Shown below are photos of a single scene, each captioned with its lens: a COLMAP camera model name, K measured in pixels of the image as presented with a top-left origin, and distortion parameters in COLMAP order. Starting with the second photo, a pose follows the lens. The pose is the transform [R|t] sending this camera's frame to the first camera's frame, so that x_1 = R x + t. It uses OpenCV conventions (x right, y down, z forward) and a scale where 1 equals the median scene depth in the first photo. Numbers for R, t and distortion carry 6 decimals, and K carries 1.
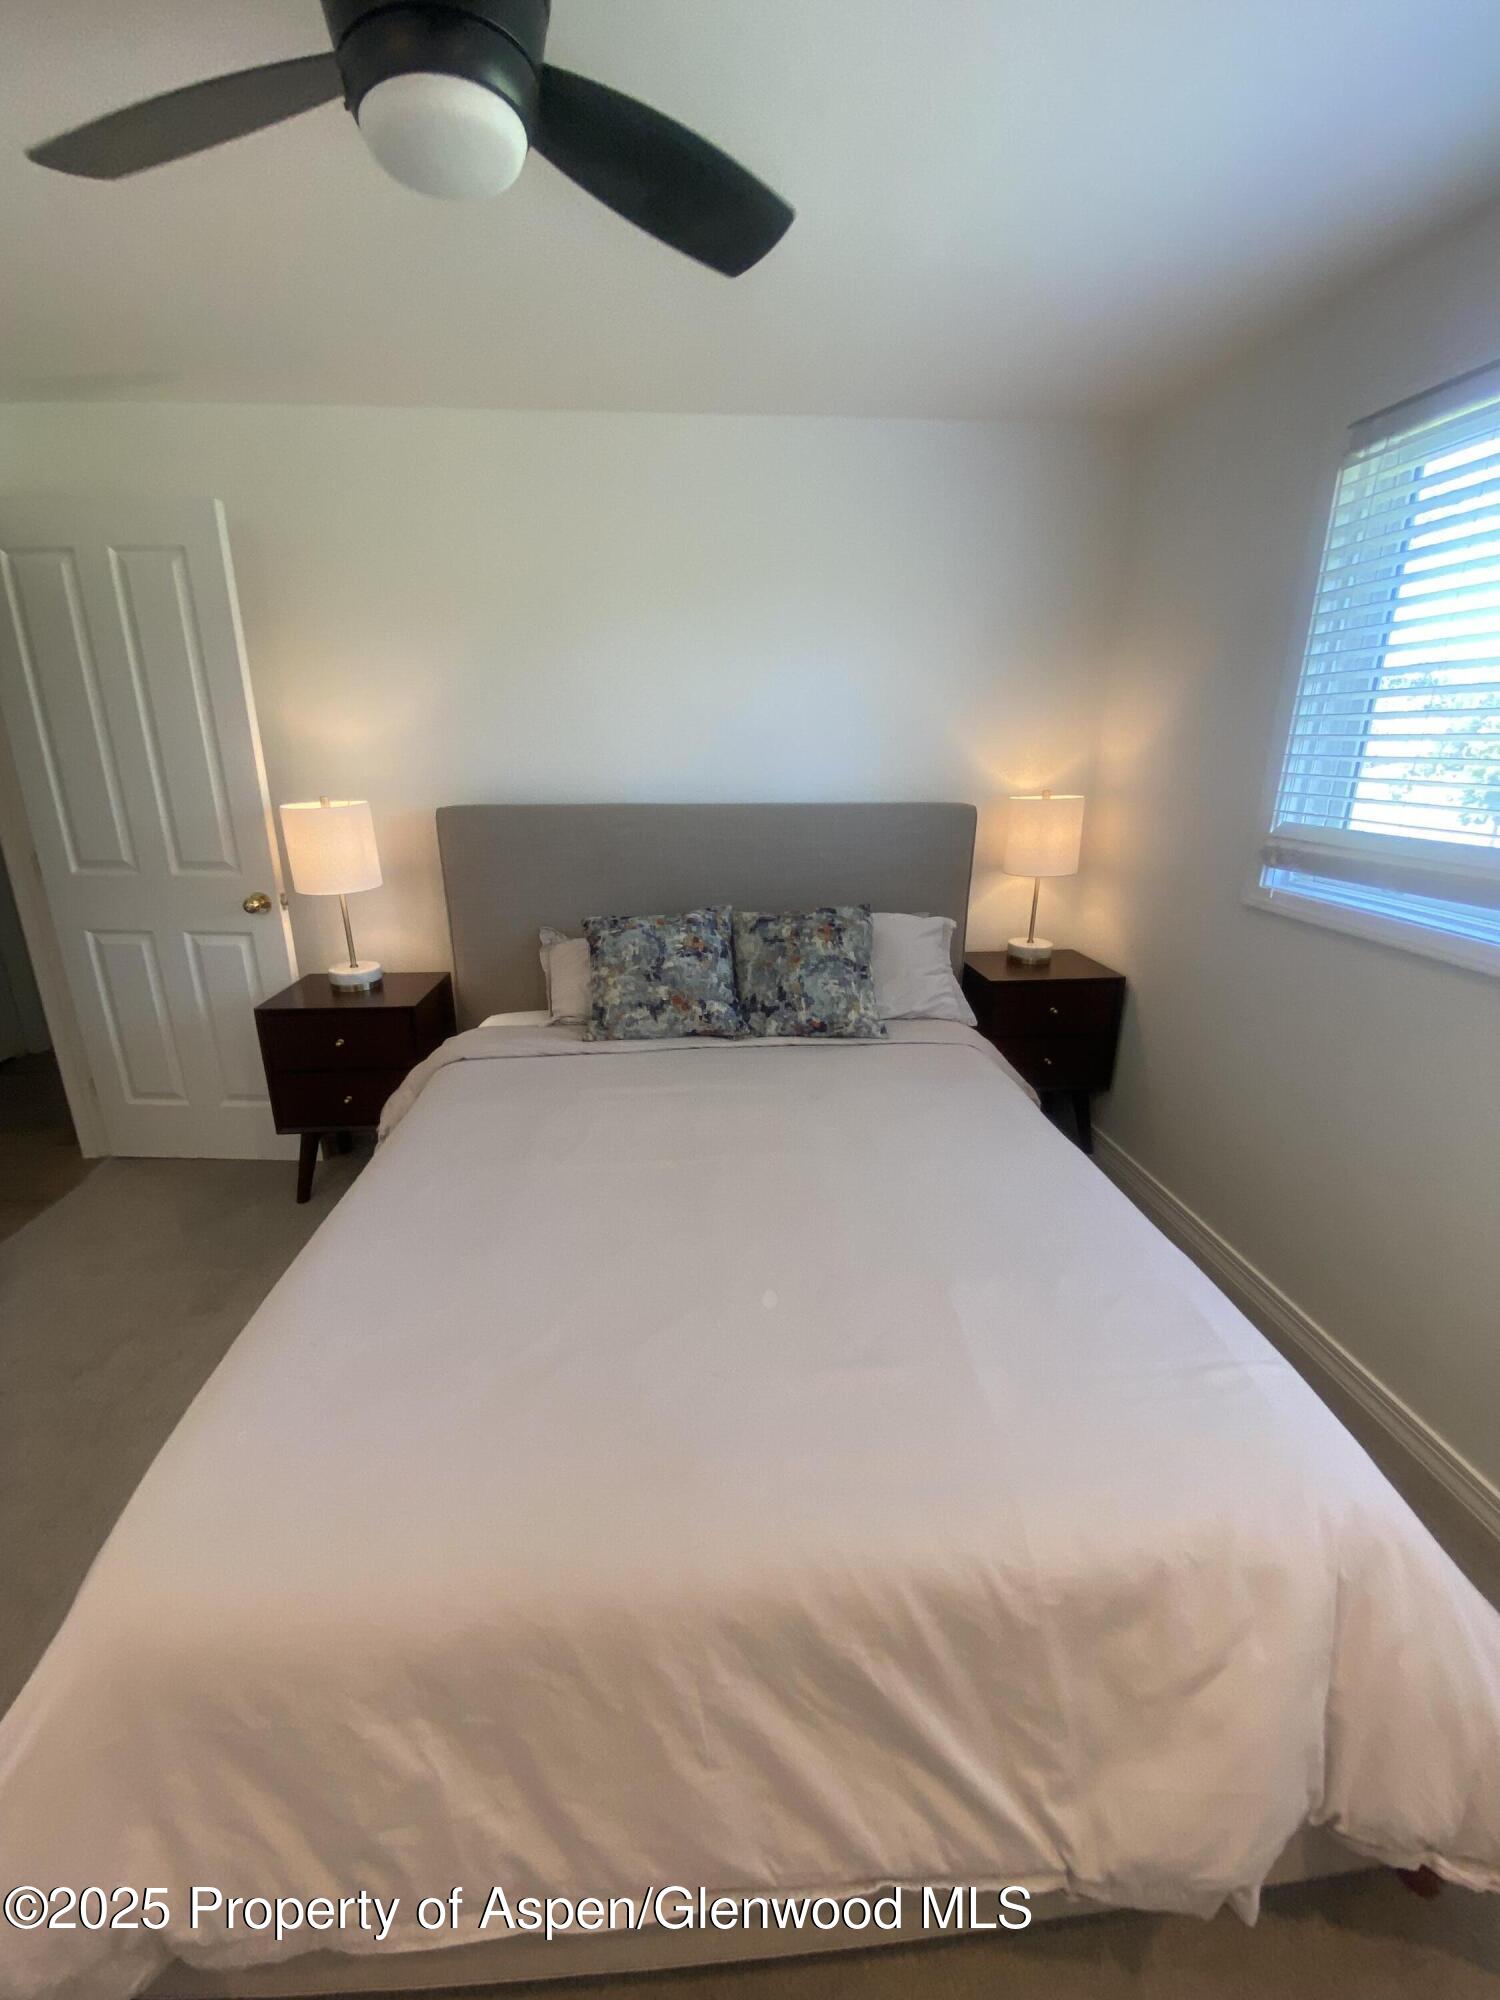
lens RADIAL K [[808.9, 0, 743.8], [0, 808.9, 995.5], [0, 0, 1]] dist [0.018385, -0.019719]
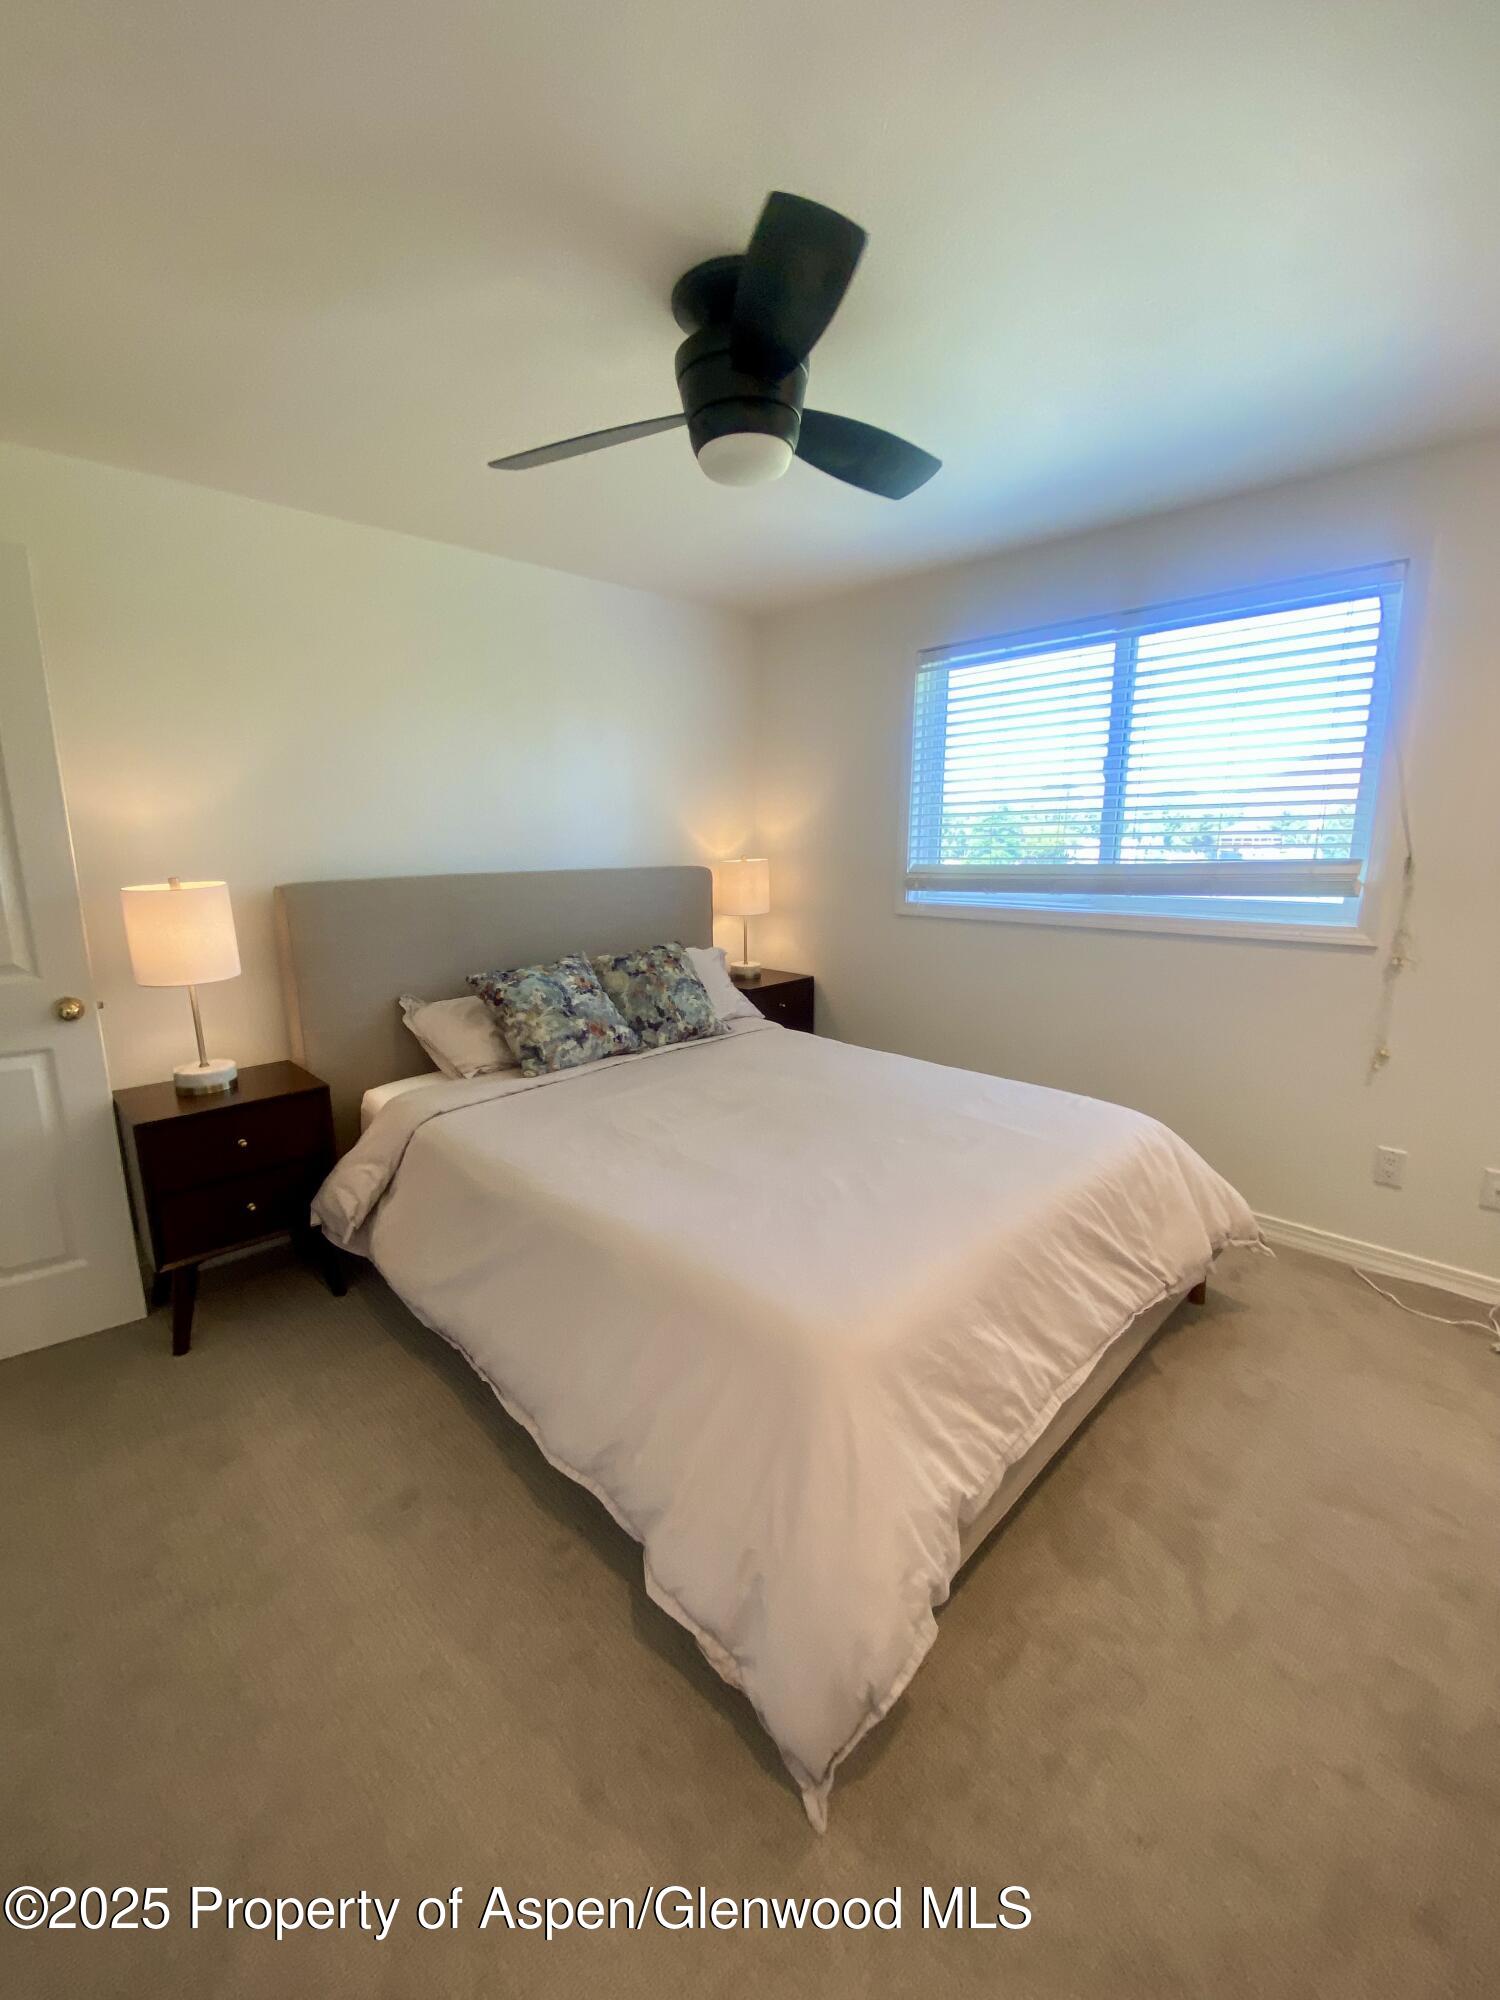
lens RADIAL K [[808.9, 0, 743.8], [0, 808.9, 995.5], [0, 0, 1]] dist [0.018385, -0.019719]
pose [[0.765754, -0.135057, 0.628793, -0.649281], [0.199400, 0.979380, -0.032473, 0.040067], [-0.611441, 0.150248, 0.776894, -0.068113]]
